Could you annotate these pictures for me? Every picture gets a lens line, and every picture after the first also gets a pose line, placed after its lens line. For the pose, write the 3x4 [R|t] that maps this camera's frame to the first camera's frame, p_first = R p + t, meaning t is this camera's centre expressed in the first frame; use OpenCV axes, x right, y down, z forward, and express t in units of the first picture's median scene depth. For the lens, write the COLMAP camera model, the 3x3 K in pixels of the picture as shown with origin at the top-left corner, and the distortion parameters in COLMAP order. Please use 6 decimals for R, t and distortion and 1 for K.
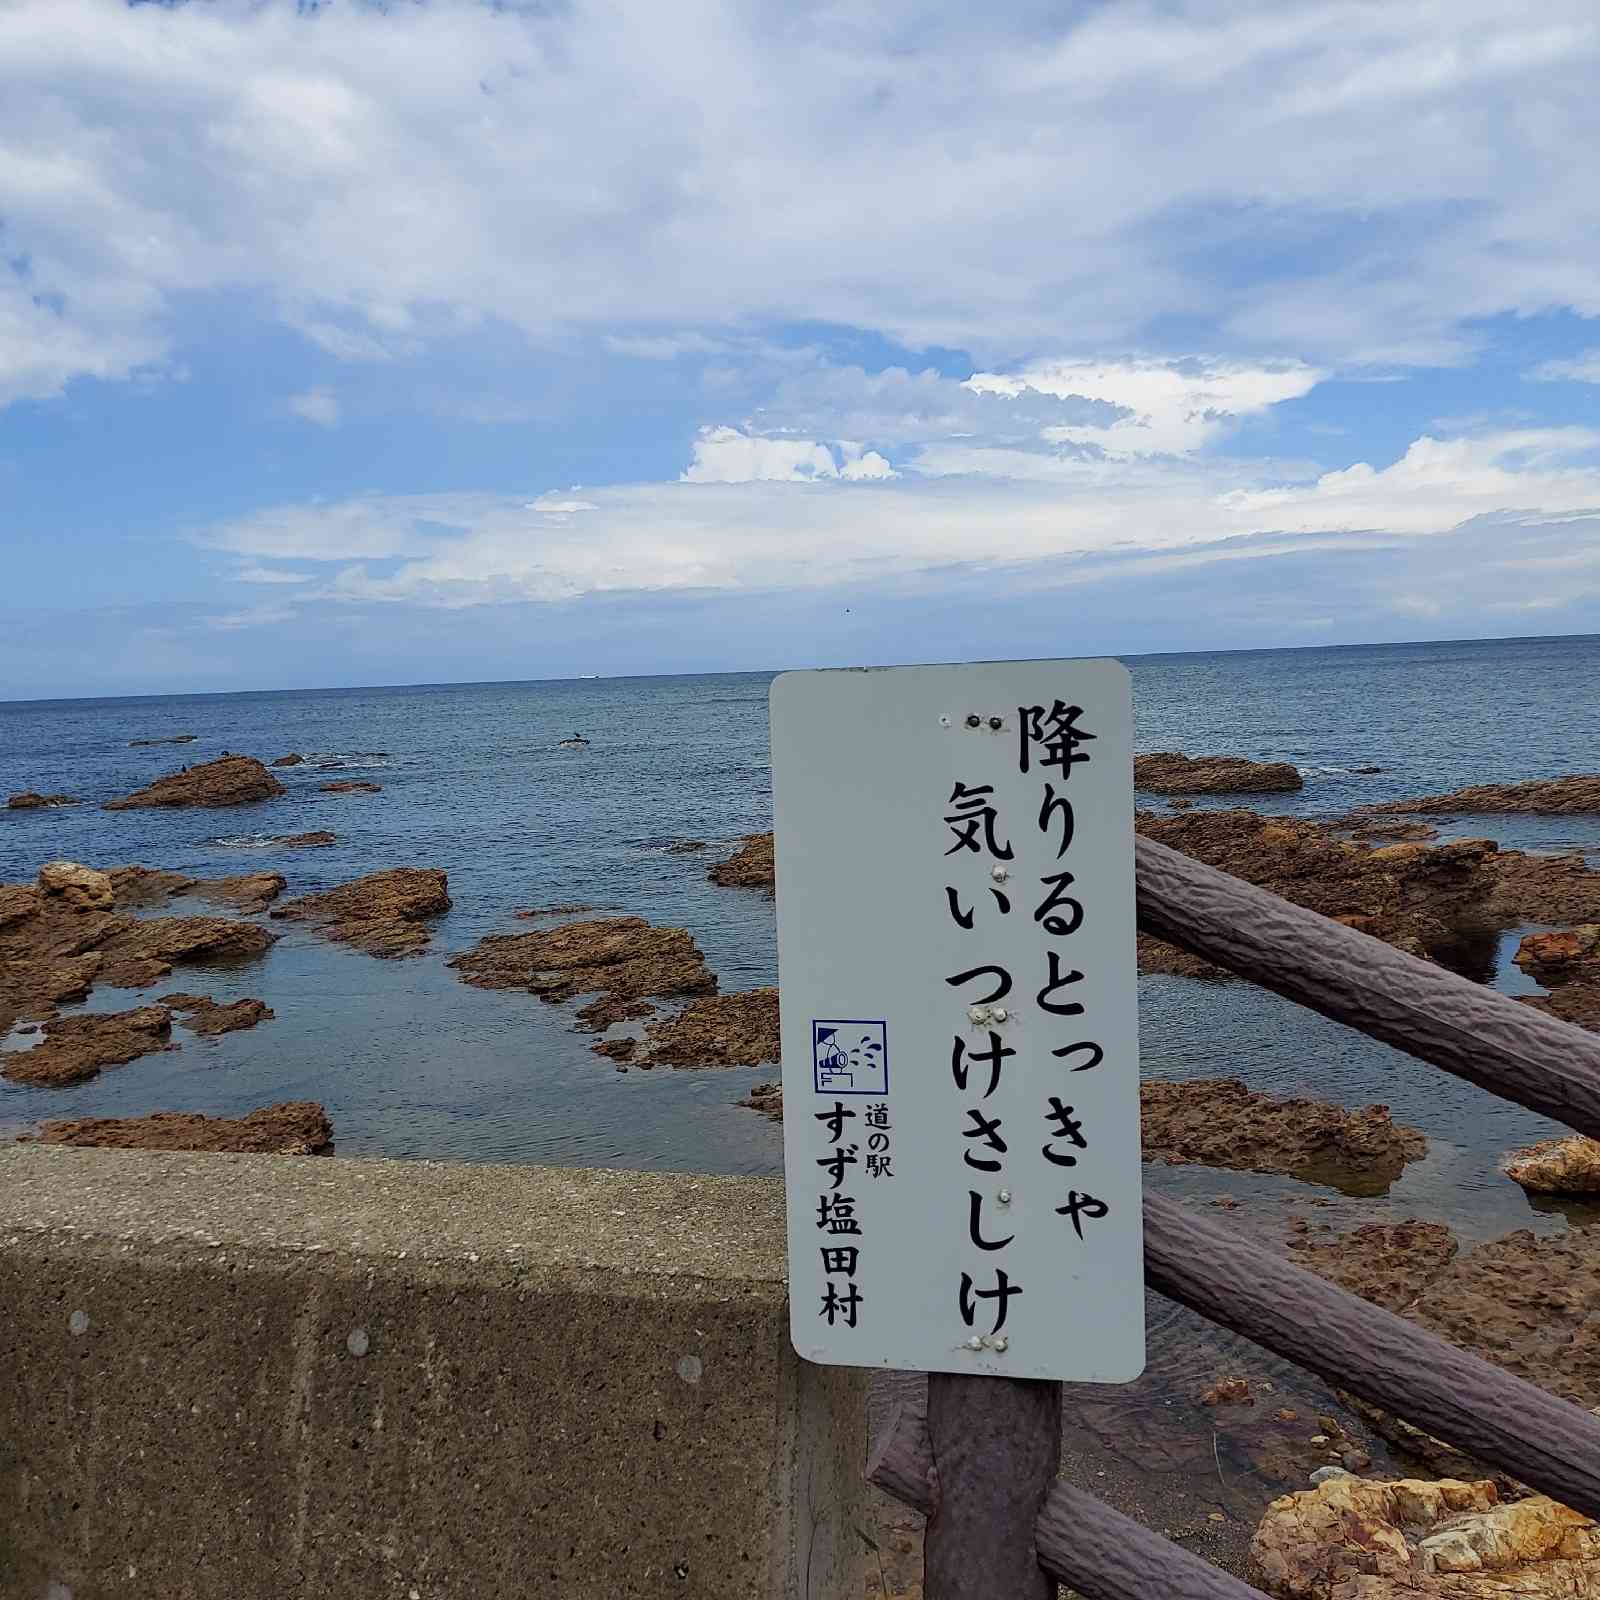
lens RADIAL K [[1546.6, 0, 800.0], [0, 1546.6, 793.2], [0, 0, 1]] dist [0.025428, 0.000000]
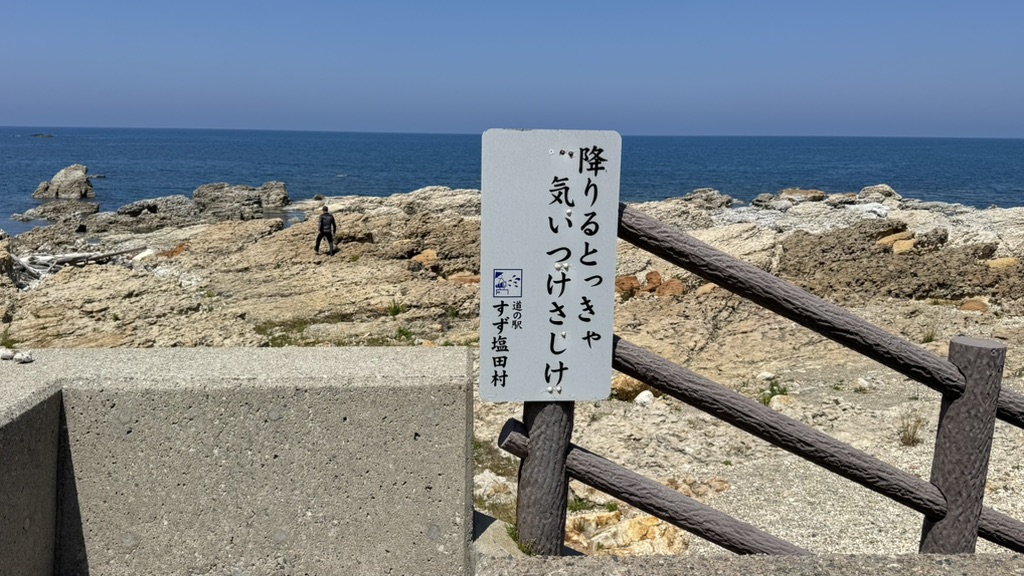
lens RADIAL K [[825.4, 0, 512.9], [0, 825.4, 294.1], [0, 0, 1]] dist [0.064425, -0.105978]
pose [[0.952854, -0.011808, 0.303199, -0.384891], [-0.021555, 0.994084, 0.106455, 0.042770], [-0.302663, -0.107972, 0.946962, -0.314719]]
